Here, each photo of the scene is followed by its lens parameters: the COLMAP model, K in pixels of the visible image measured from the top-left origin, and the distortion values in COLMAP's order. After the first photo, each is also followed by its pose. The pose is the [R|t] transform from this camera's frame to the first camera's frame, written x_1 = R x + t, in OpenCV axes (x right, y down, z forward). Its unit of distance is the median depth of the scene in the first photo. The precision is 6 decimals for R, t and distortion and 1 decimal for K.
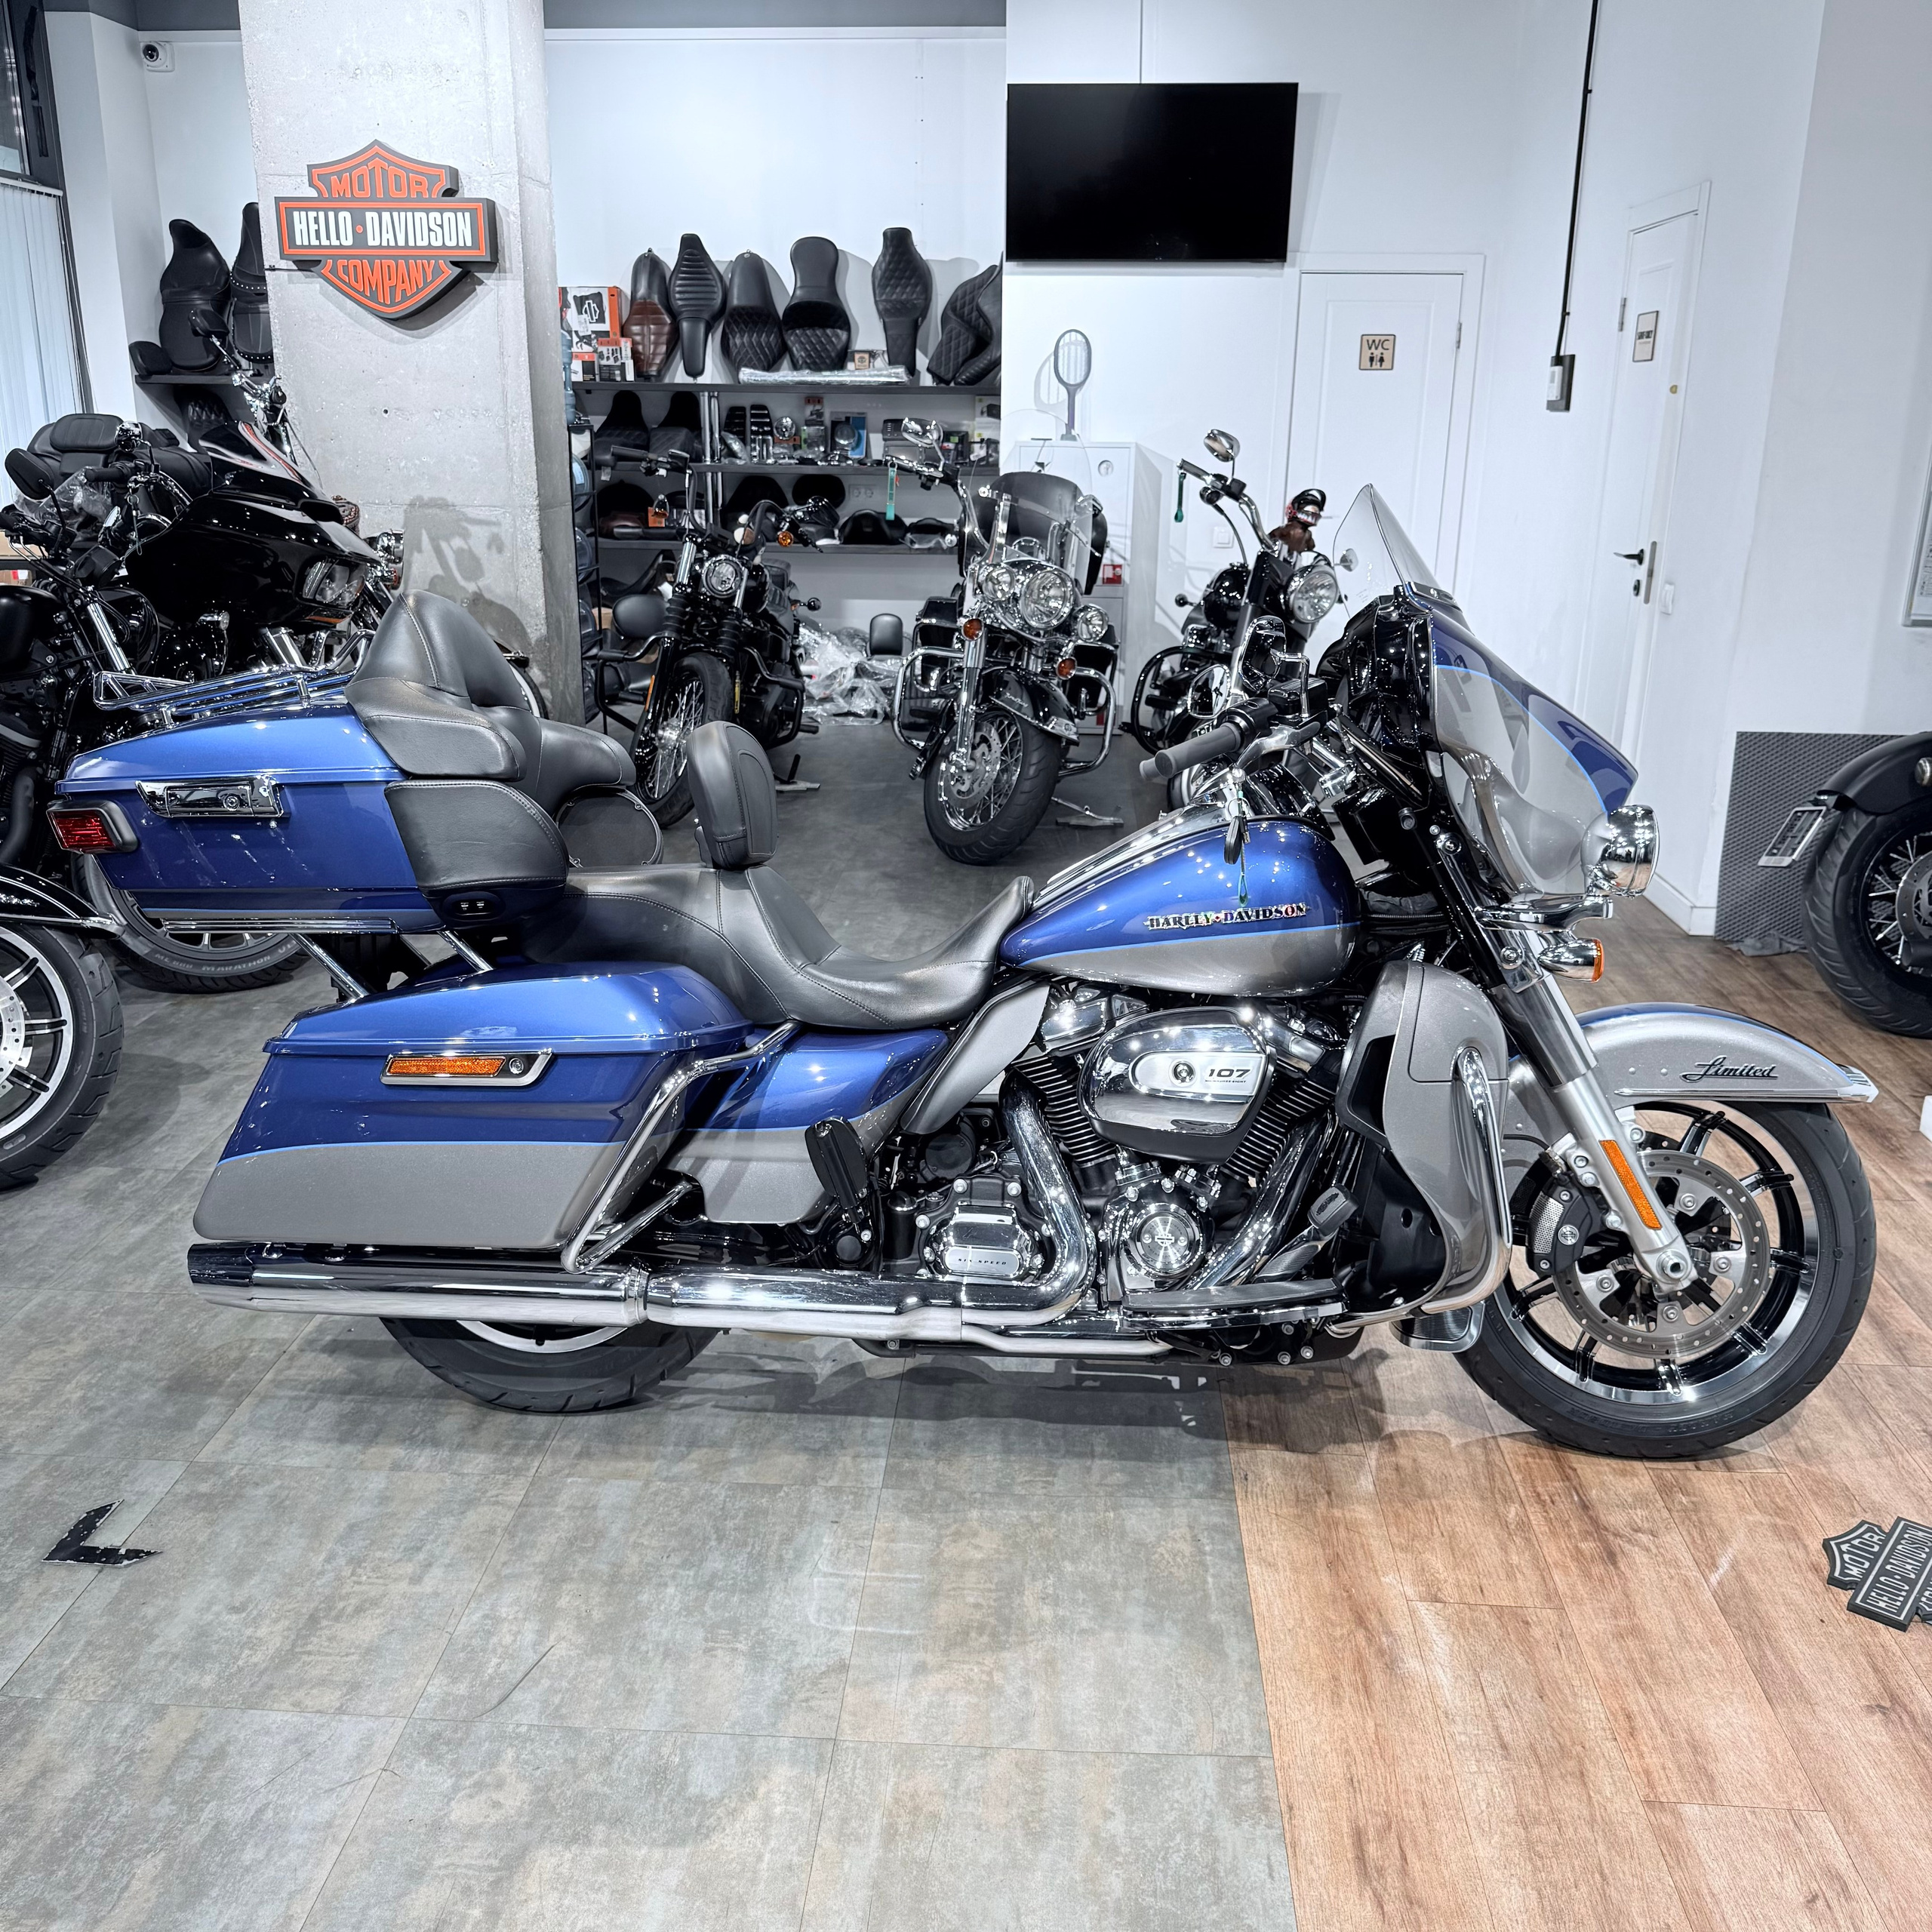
lens RADIAL K [[1780.9, 0, 954.2], [0, 1780.9, 972.8], [0, 0, 1]] dist [0.159871, -0.325576]
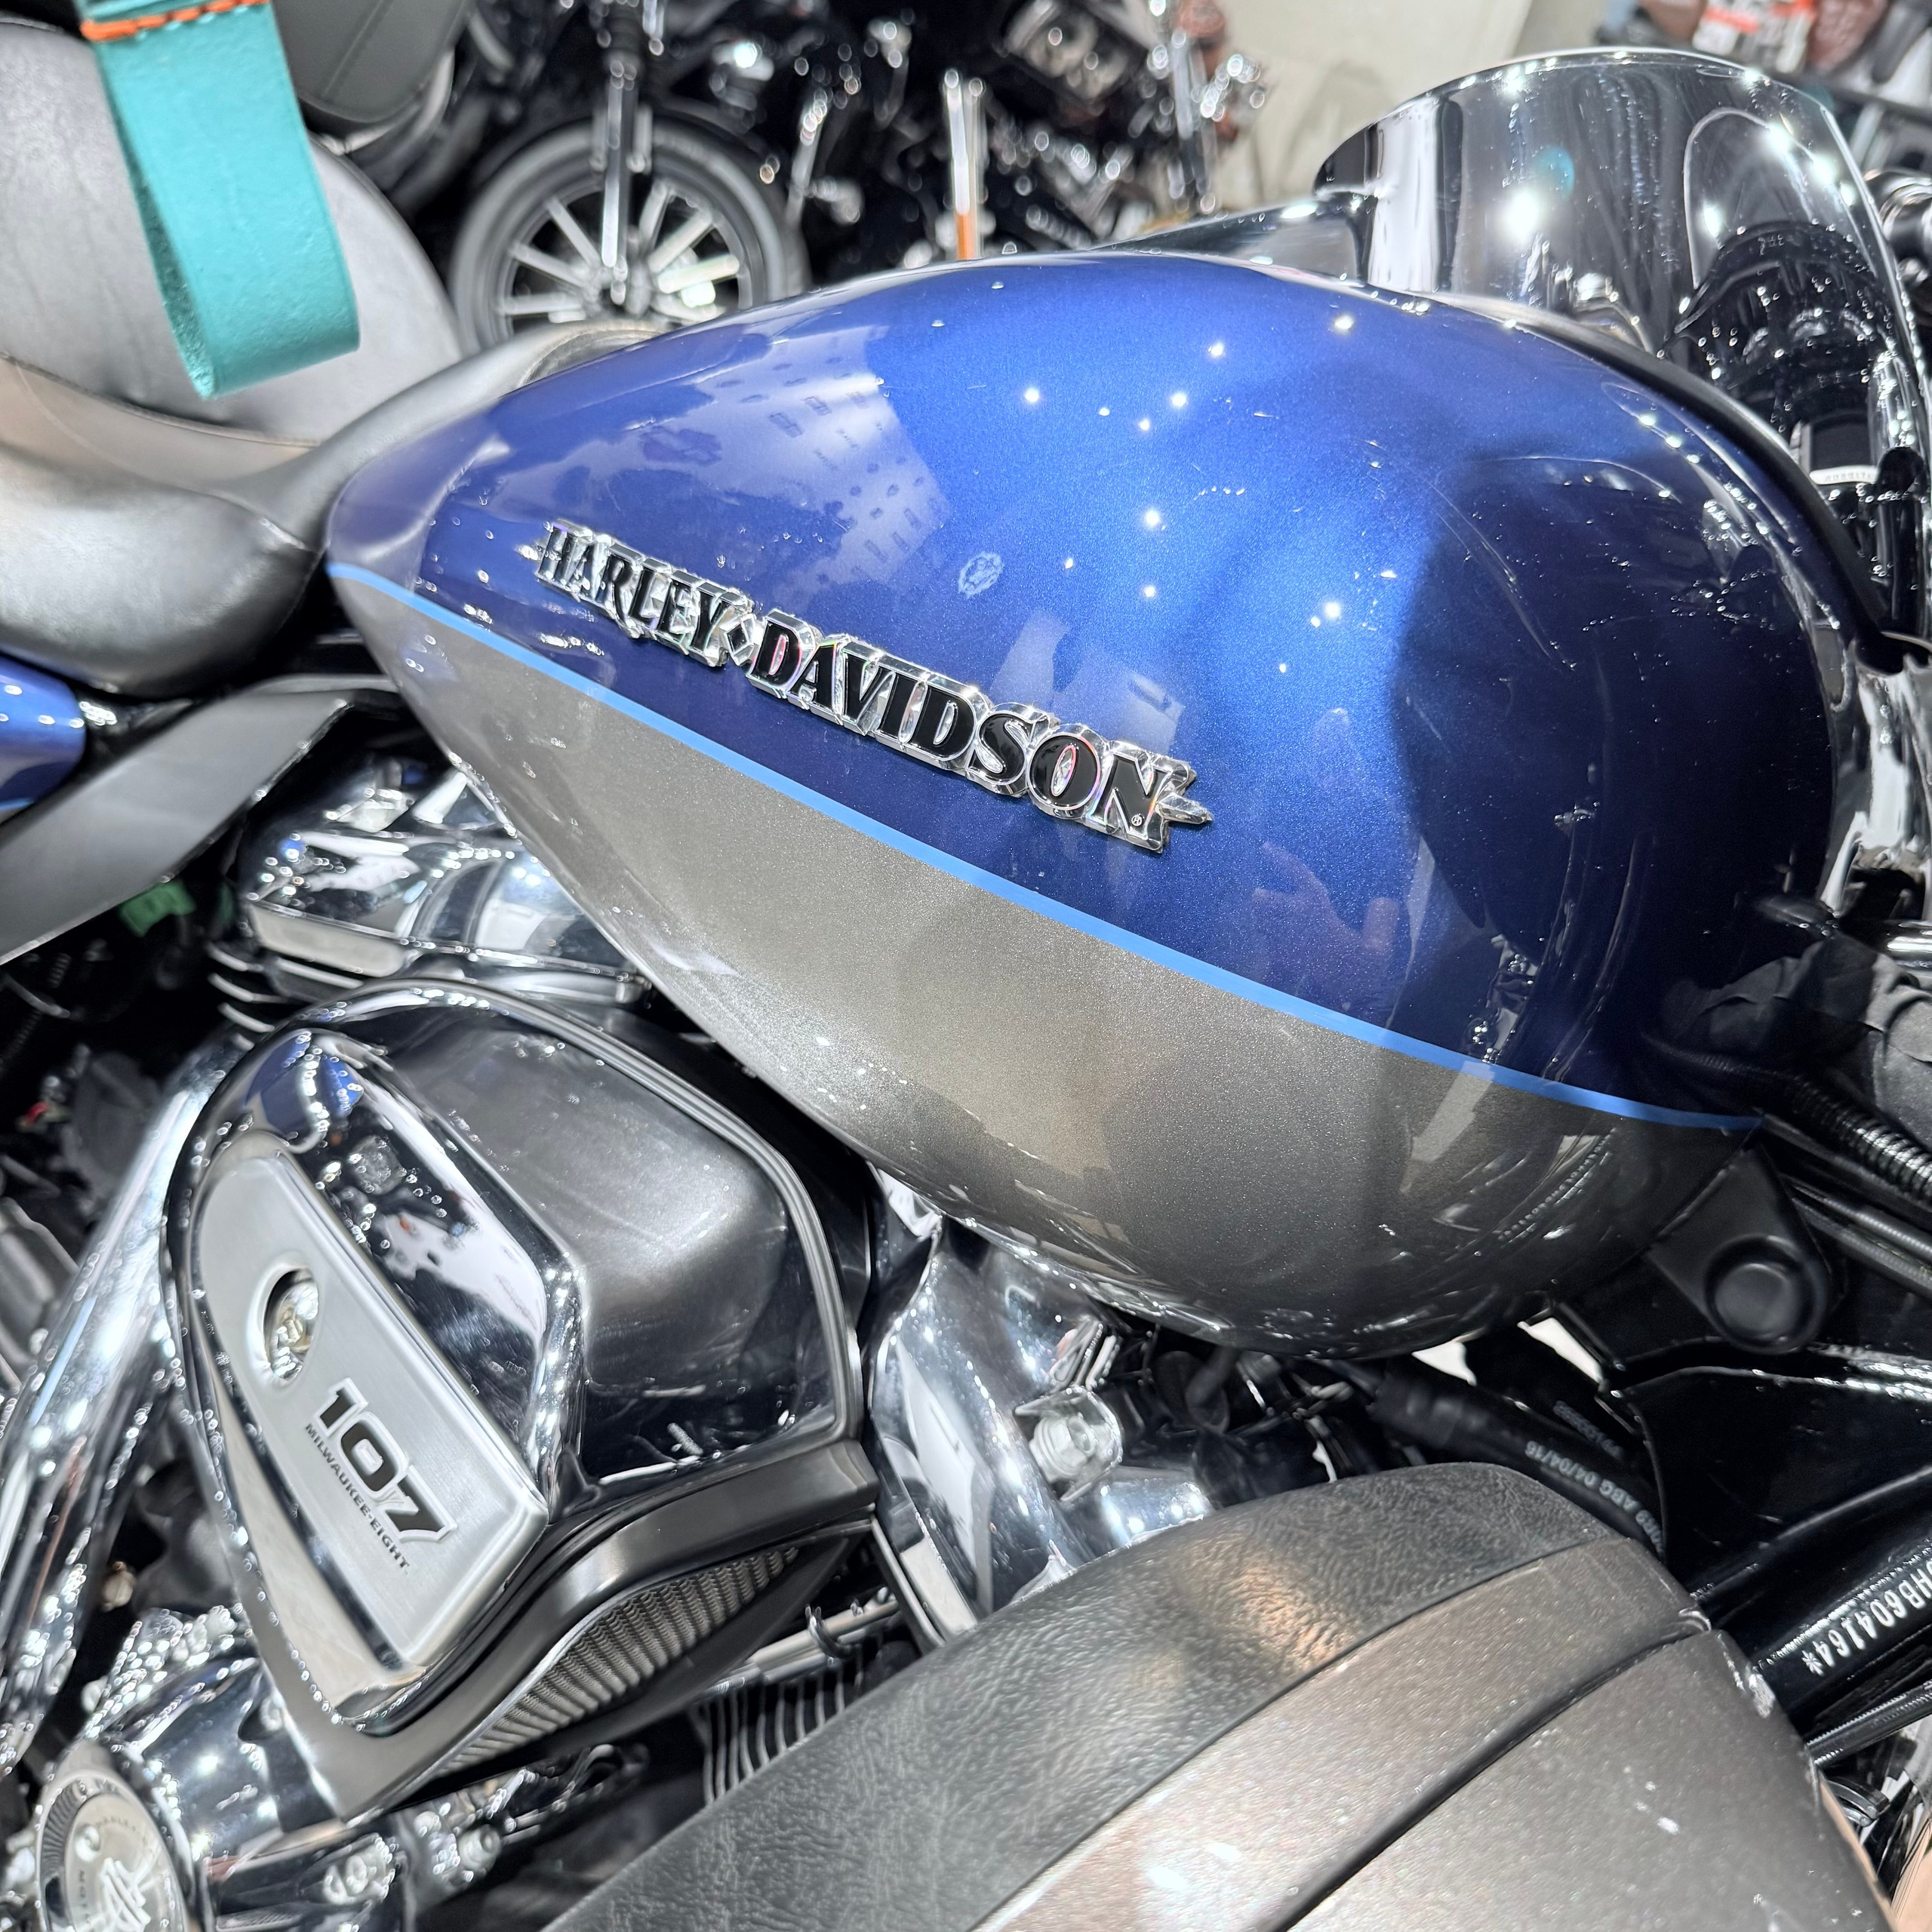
lens RADIAL K [[1860.1, 0, 962.6], [0, 1860.1, 963.6], [0, 0, 1]] dist [0.085582, -0.214320]
pose [[0.765290, 0.461815, -0.448395, 0.091530], [-0.426570, 0.885540, 0.184004, -0.016081], [0.482047, 0.050455, 0.874691, 0.309462]]
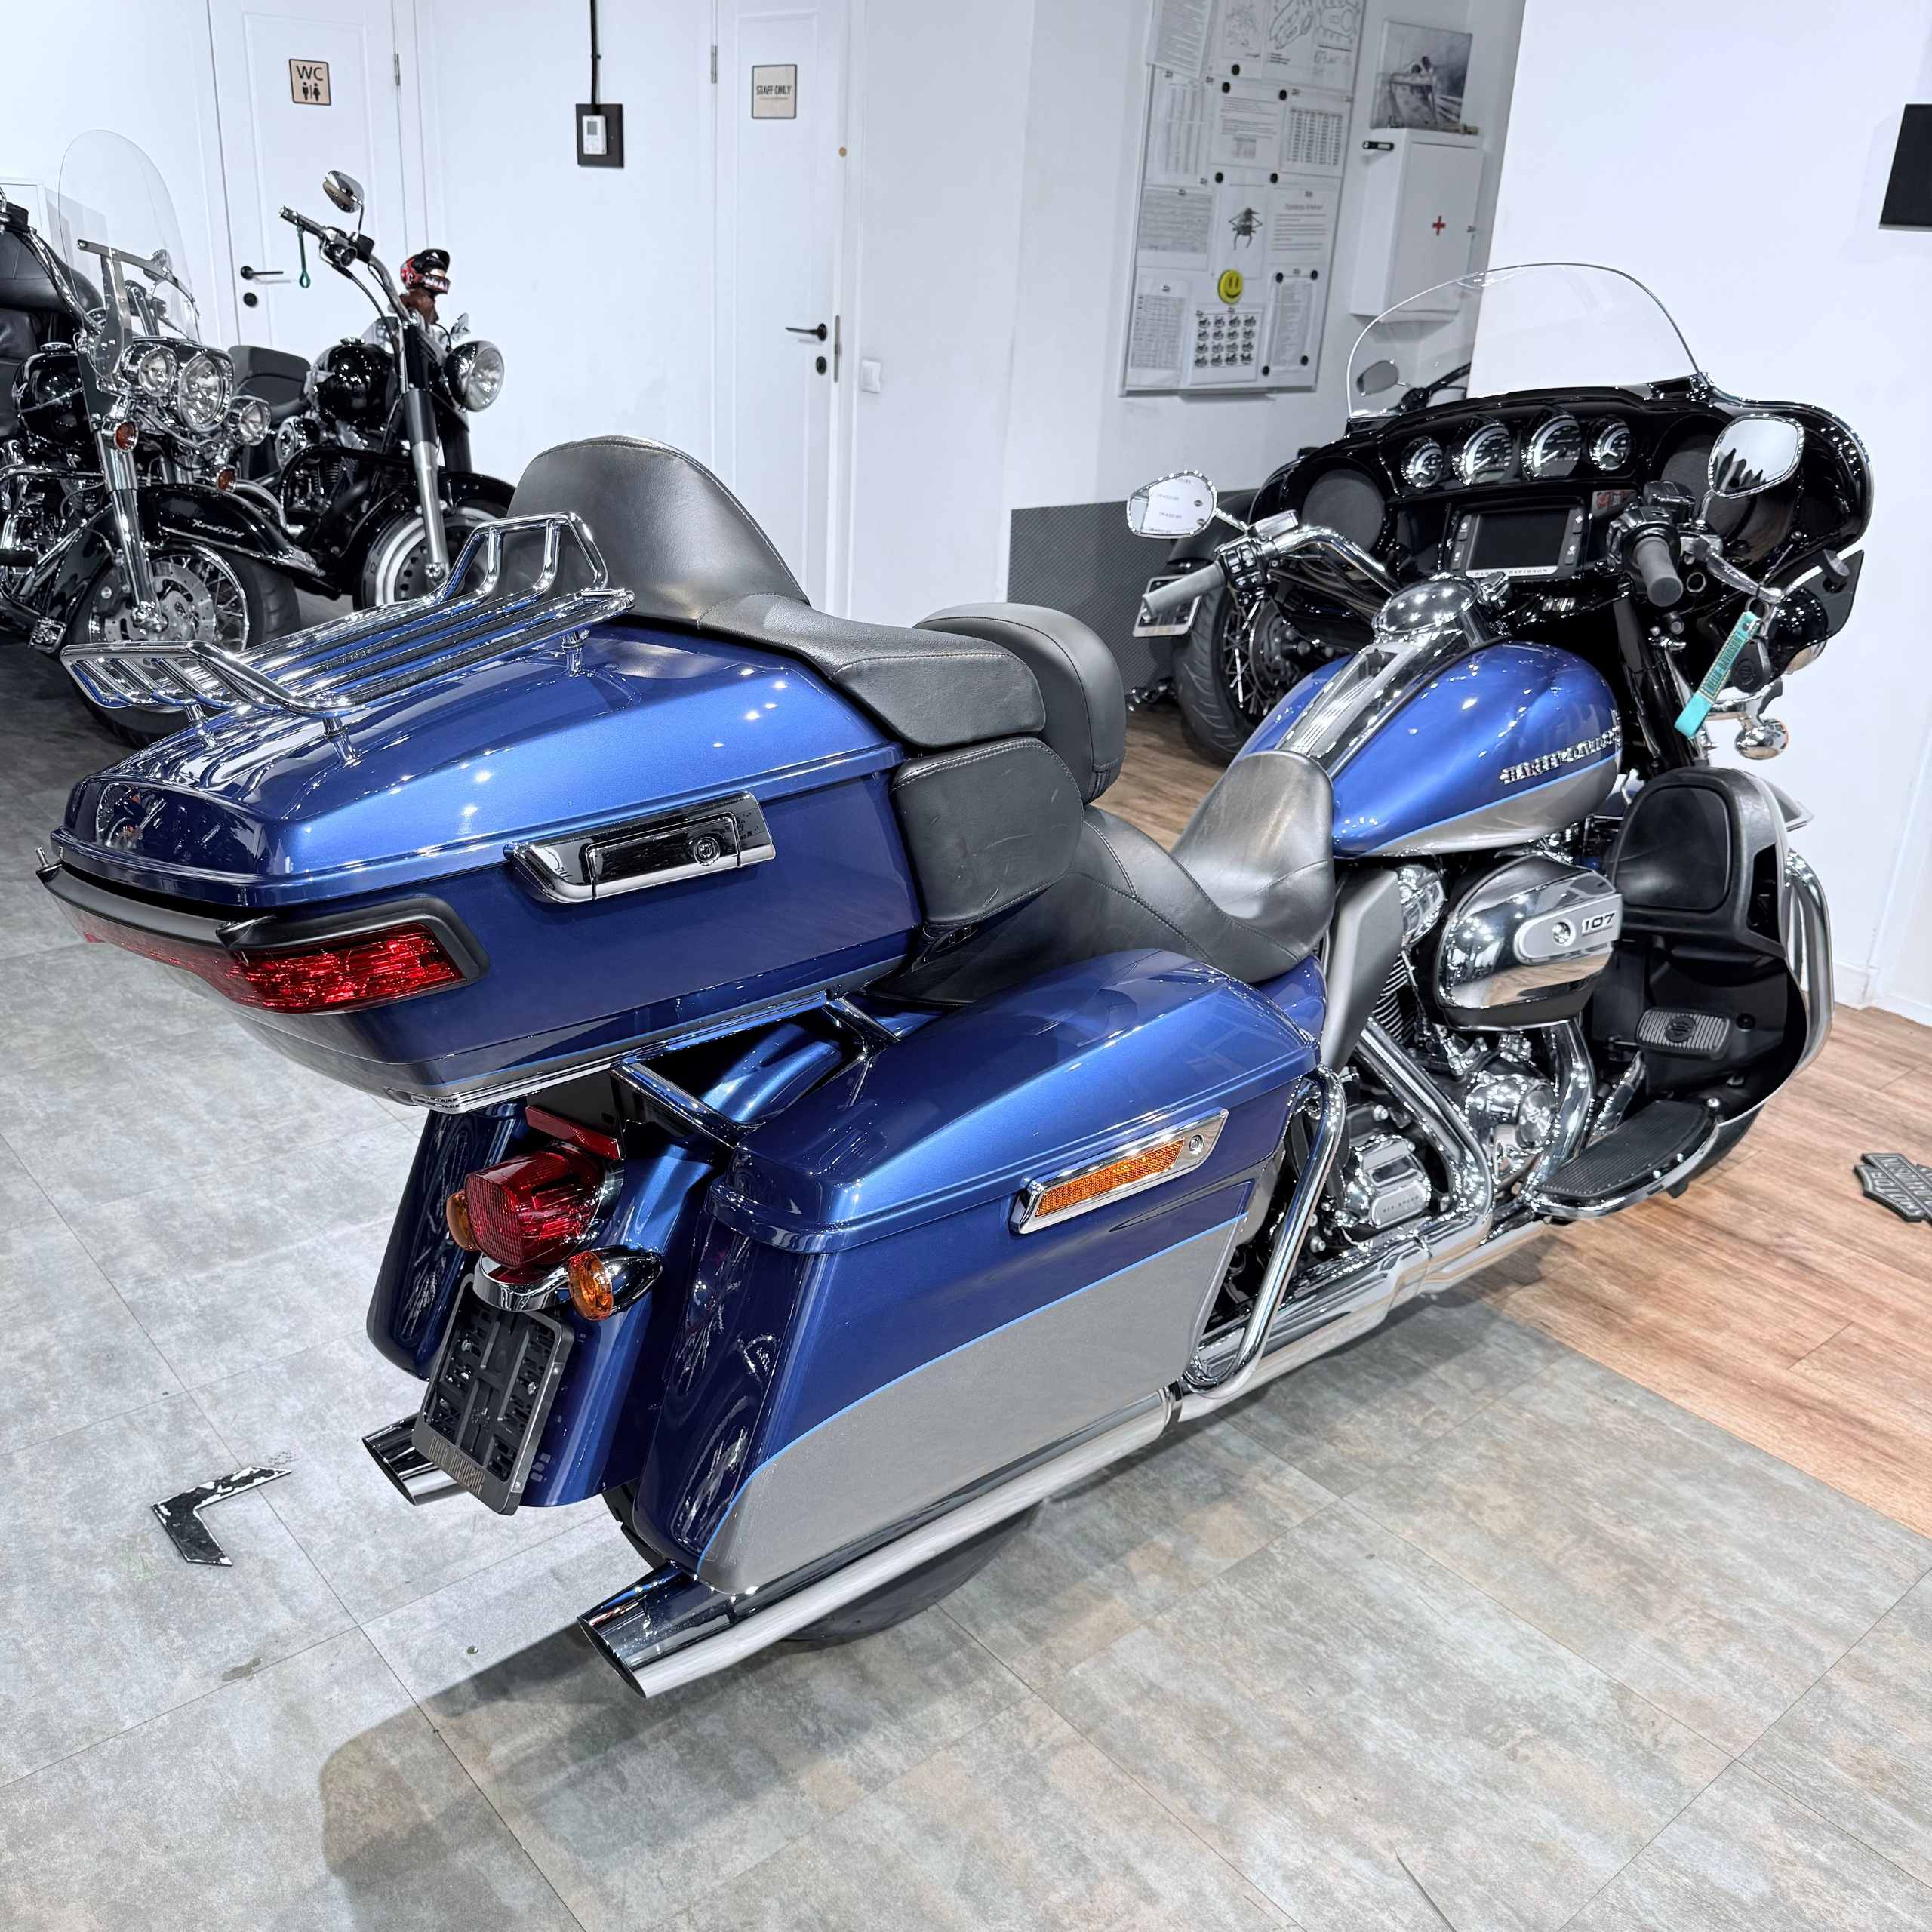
lens RADIAL K [[1797.5, 0, 959.8], [0, 1797.5, 967.8], [0, 0, 1]] dist [0.123866, -0.257053]
pose [[0.715828, -0.243305, 0.654517, -0.251713], [0.165831, 0.969750, 0.179123, -0.051368], [-0.678300, -0.019682, 0.734522, 0.190586]]
